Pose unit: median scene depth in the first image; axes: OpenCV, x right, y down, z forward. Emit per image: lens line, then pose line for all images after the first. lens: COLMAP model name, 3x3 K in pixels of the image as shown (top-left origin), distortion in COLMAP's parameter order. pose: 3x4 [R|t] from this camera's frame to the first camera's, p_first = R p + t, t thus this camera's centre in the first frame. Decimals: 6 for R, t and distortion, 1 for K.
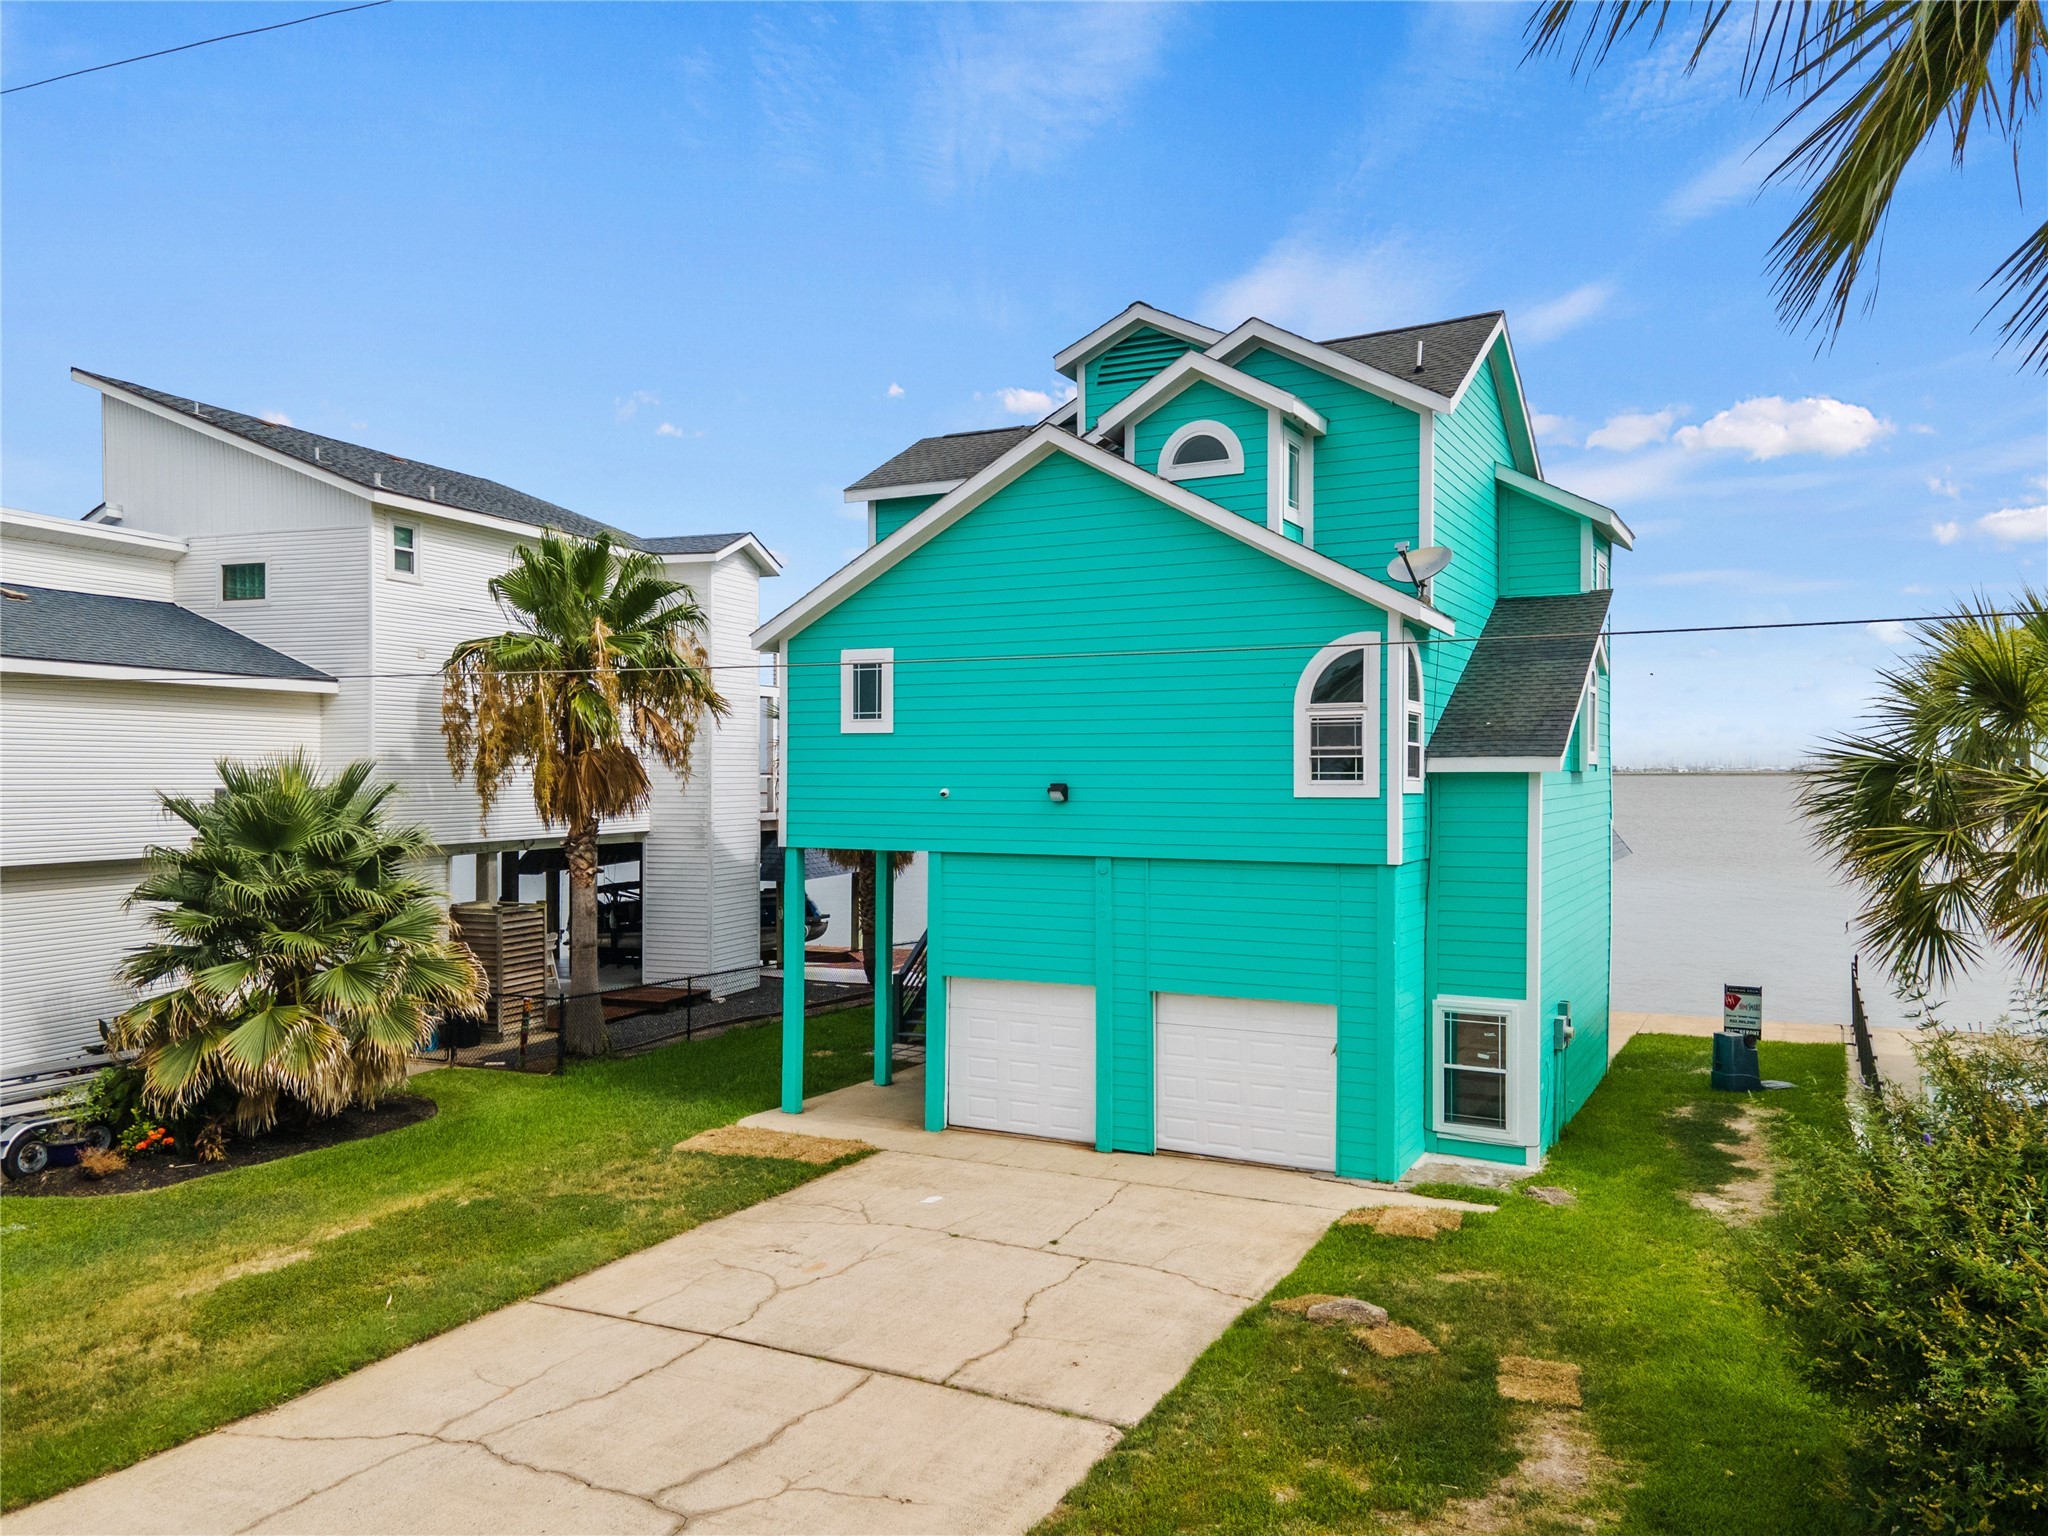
lens RADIAL K [[1487.6, 0, 1037.1], [0, 1487.6, 778.0], [0, 0, 1]] dist [0.014315, -0.003487]
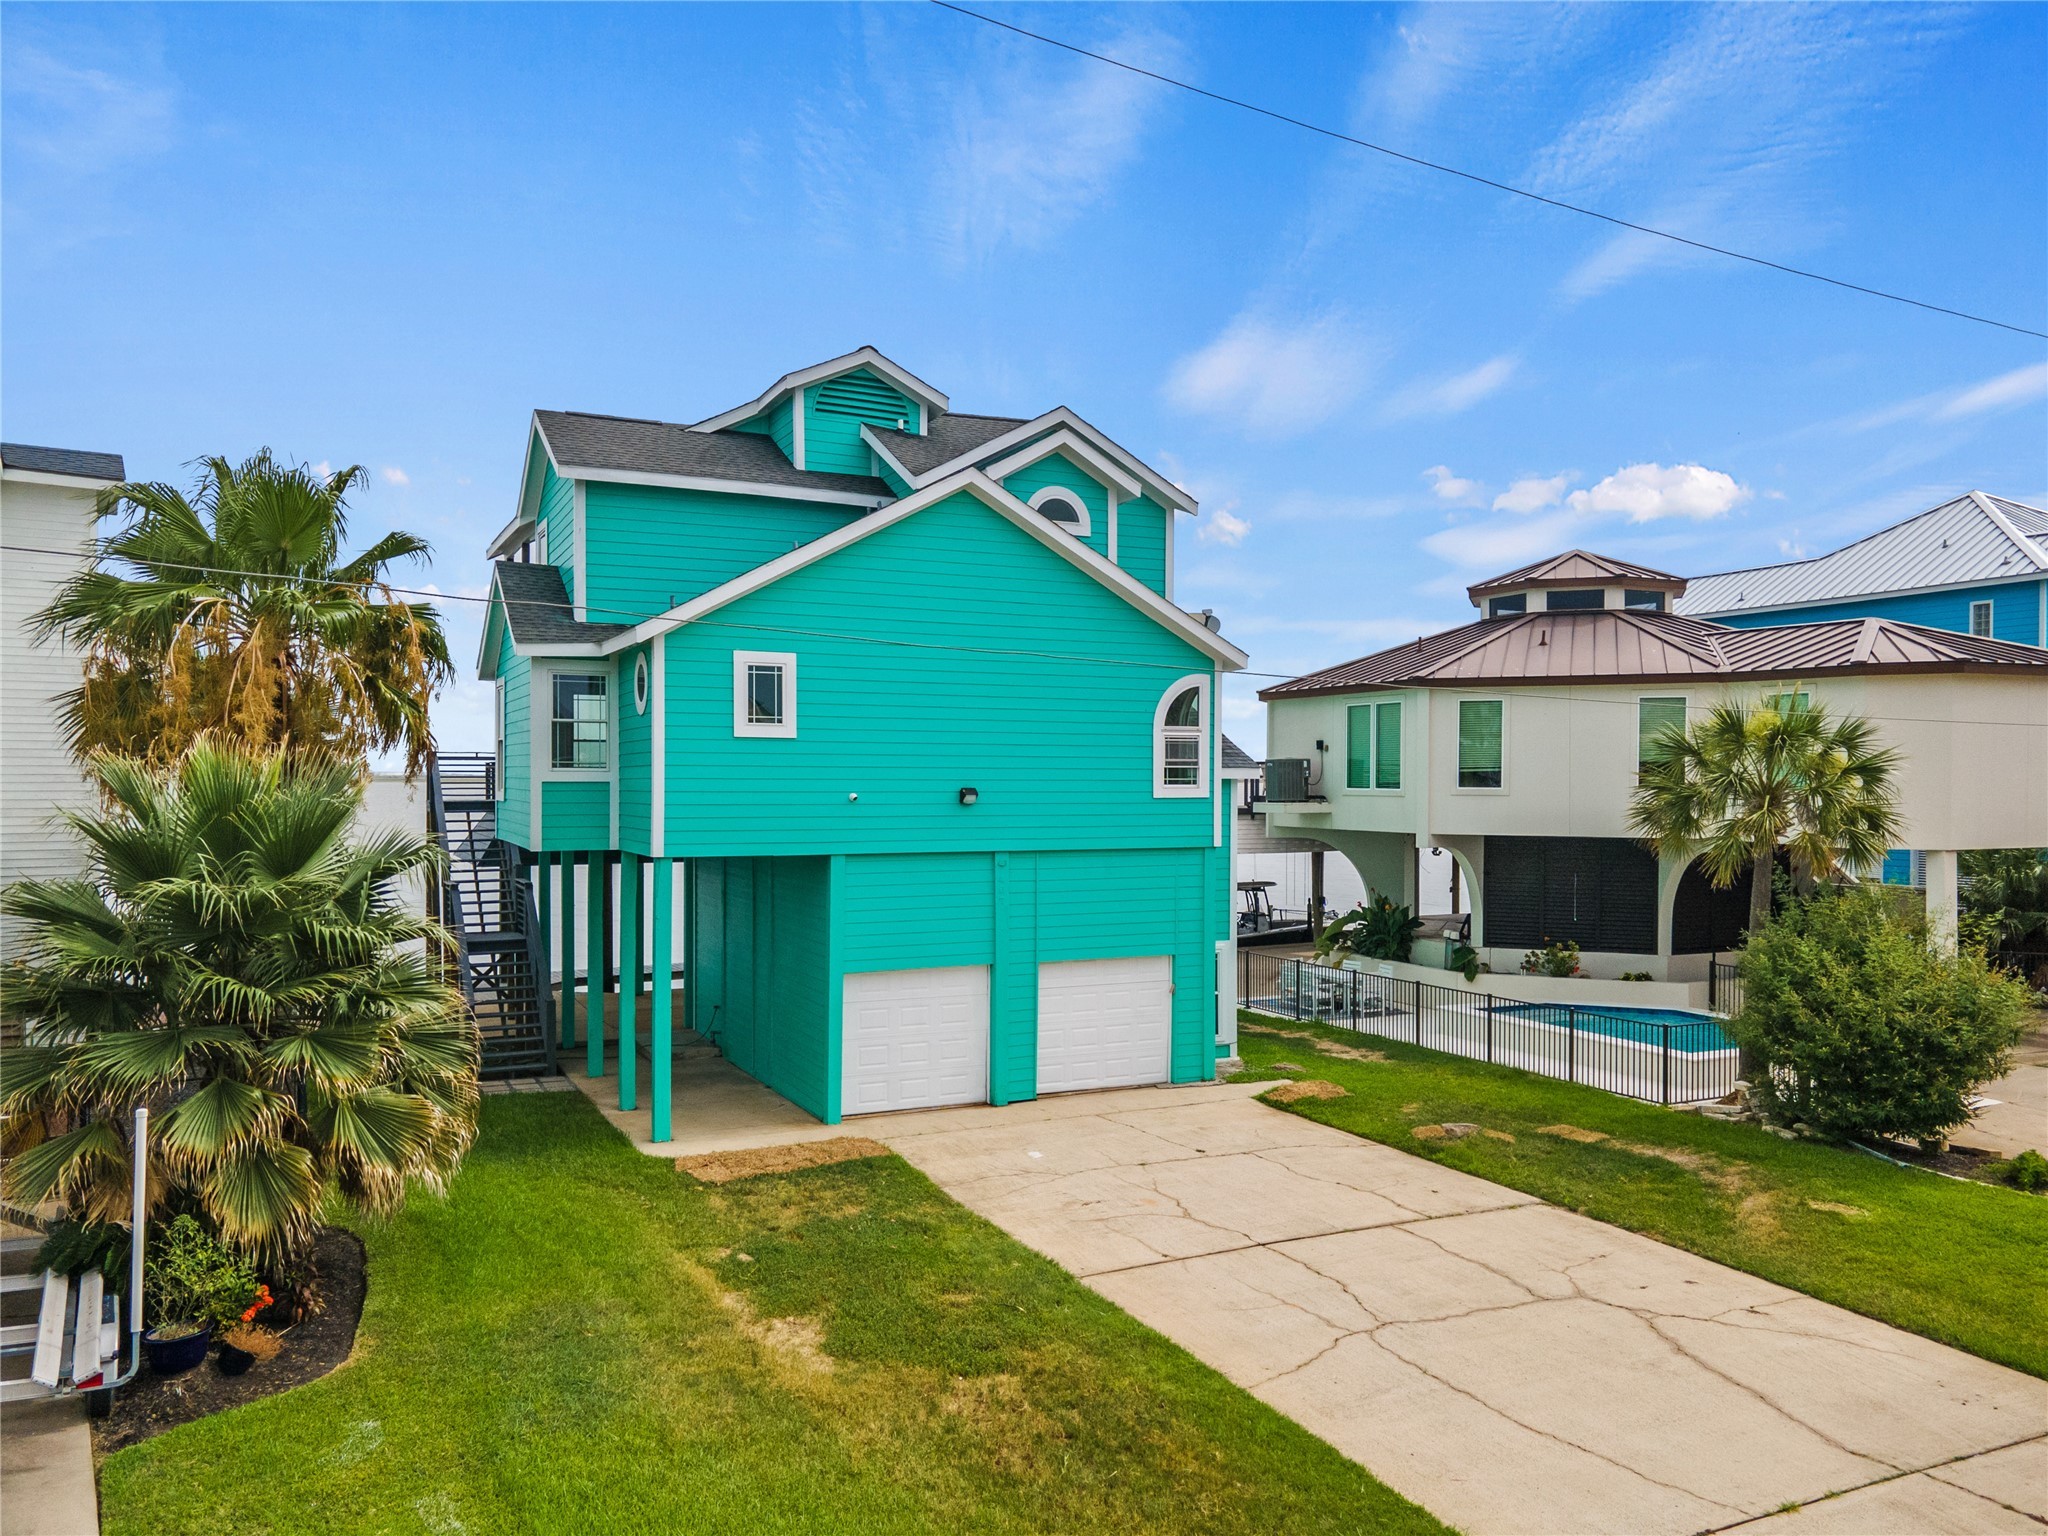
lens RADIAL K [[1487.6, 0, 1028.8], [0, 1487.6, 814.3], [0, 0, 1]] dist [0.014315, -0.003487]
pose [[0.608272, -0.015305, 0.793581, -0.918225], [-0.000526, 0.999806, 0.019686, 0.001618], [-0.793728, -0.012392, 0.608146, 0.301216]]
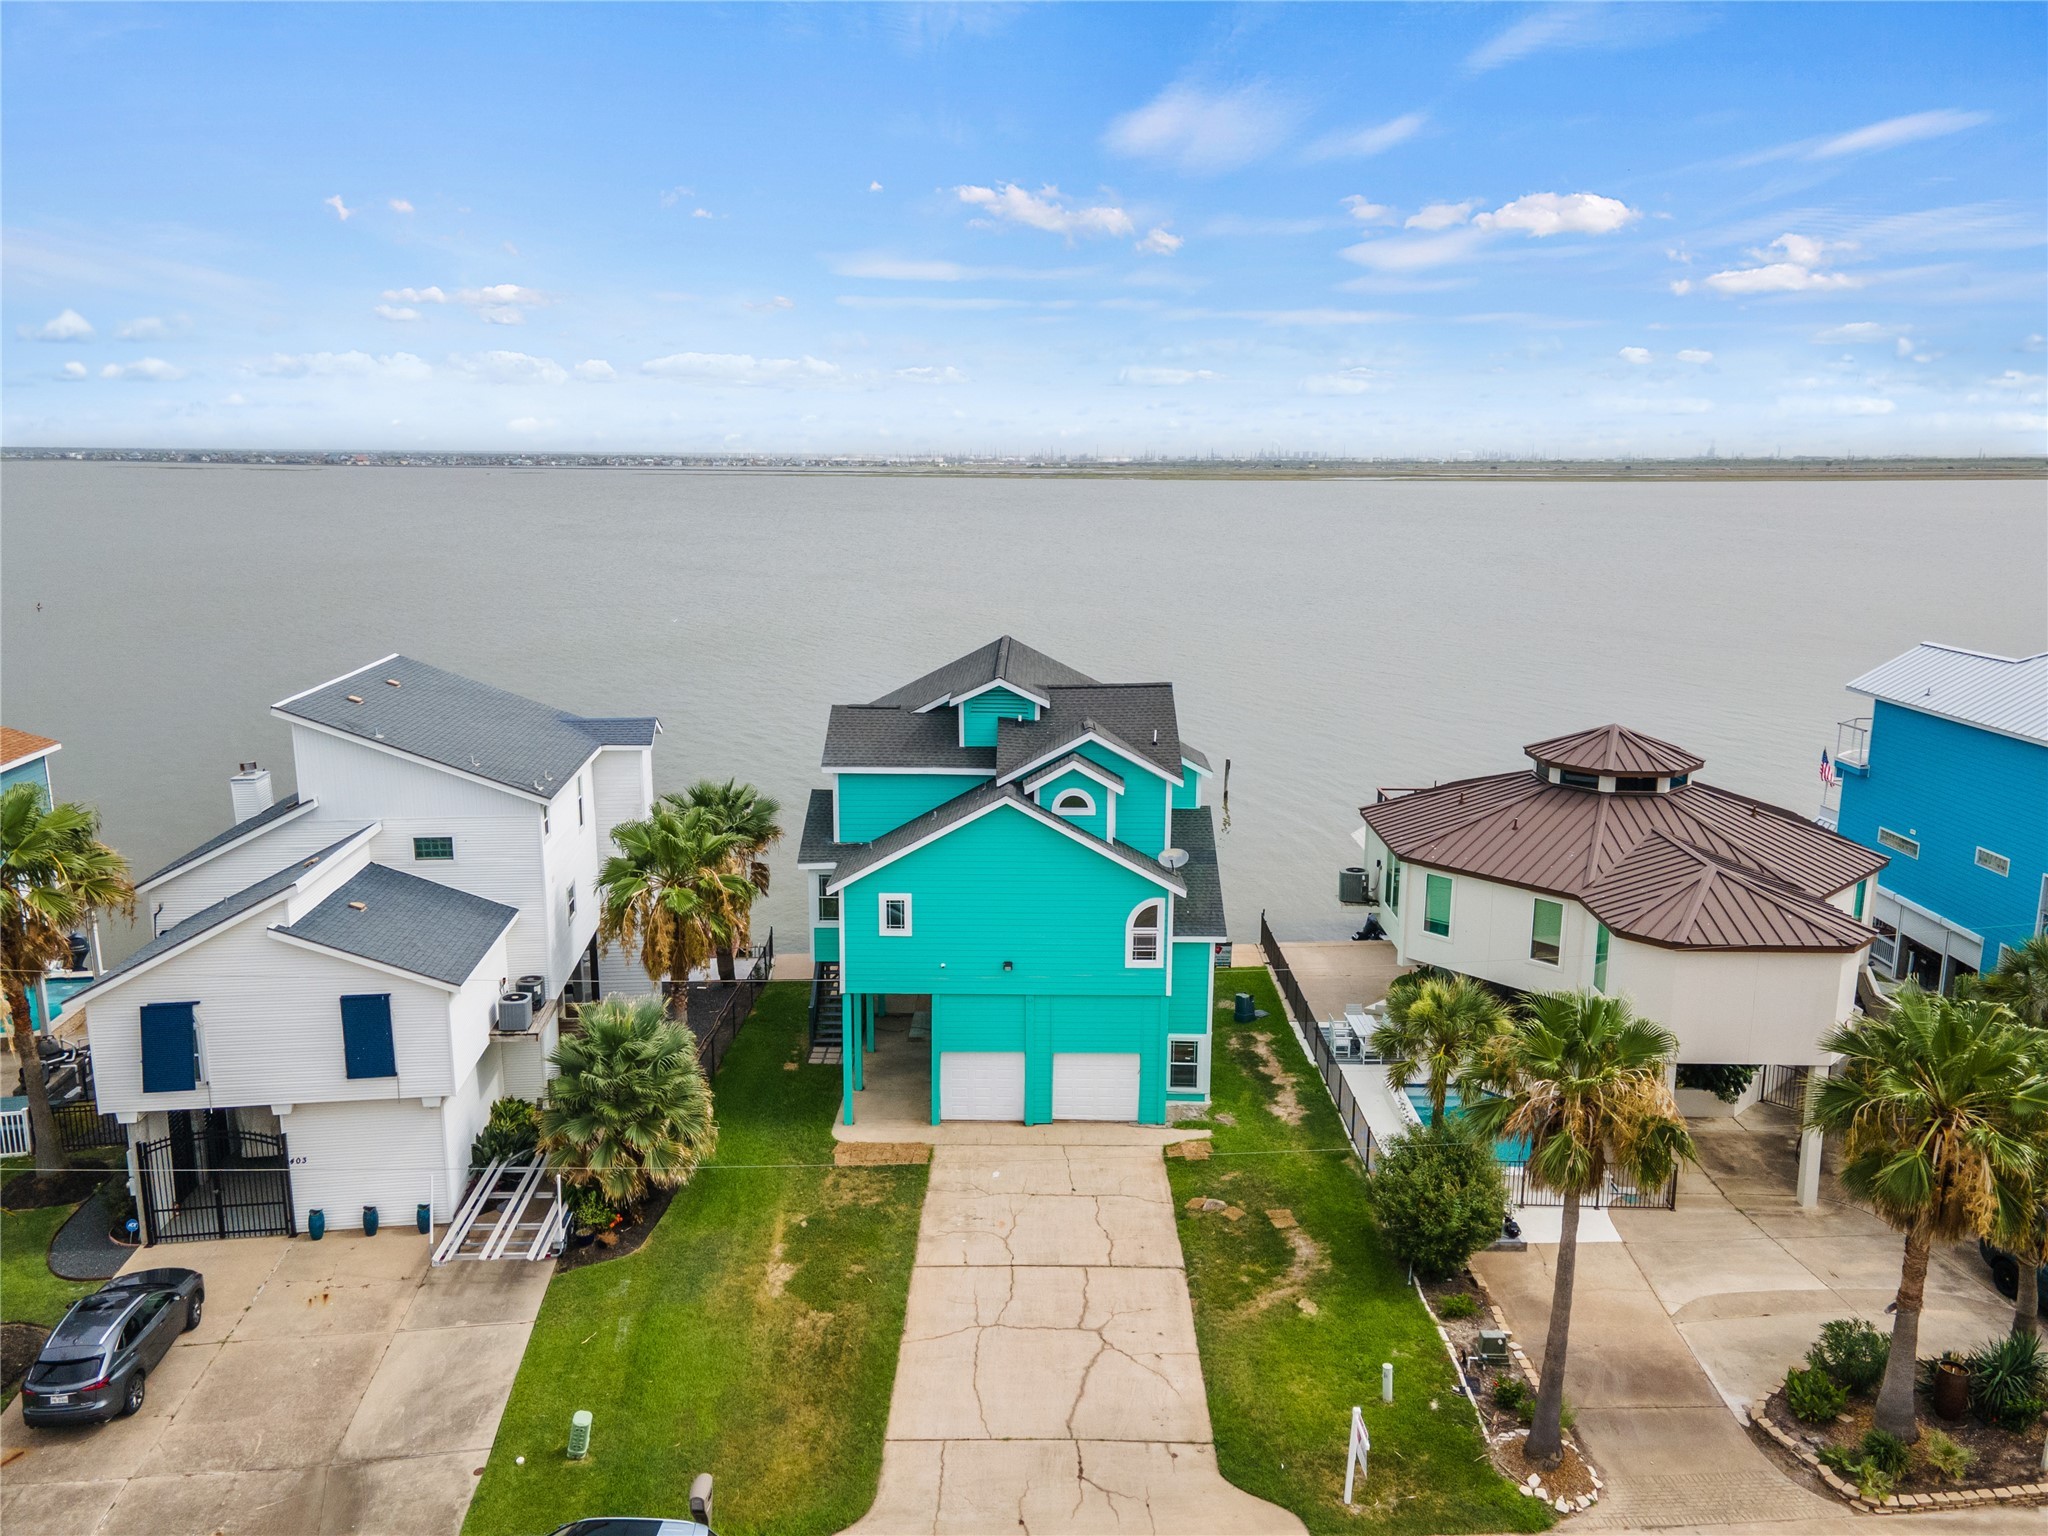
lens RADIAL K [[1487.6, 0, 1034.0], [0, 1487.6, 764.3], [0, 0, 1]] dist [0.014315, -0.003487]
pose [[0.891765, -0.085969, 0.444257, -0.913556], [-0.004862, 0.979910, 0.199382, -0.730628], [-0.452472, -0.179962, 0.873432, -0.830585]]
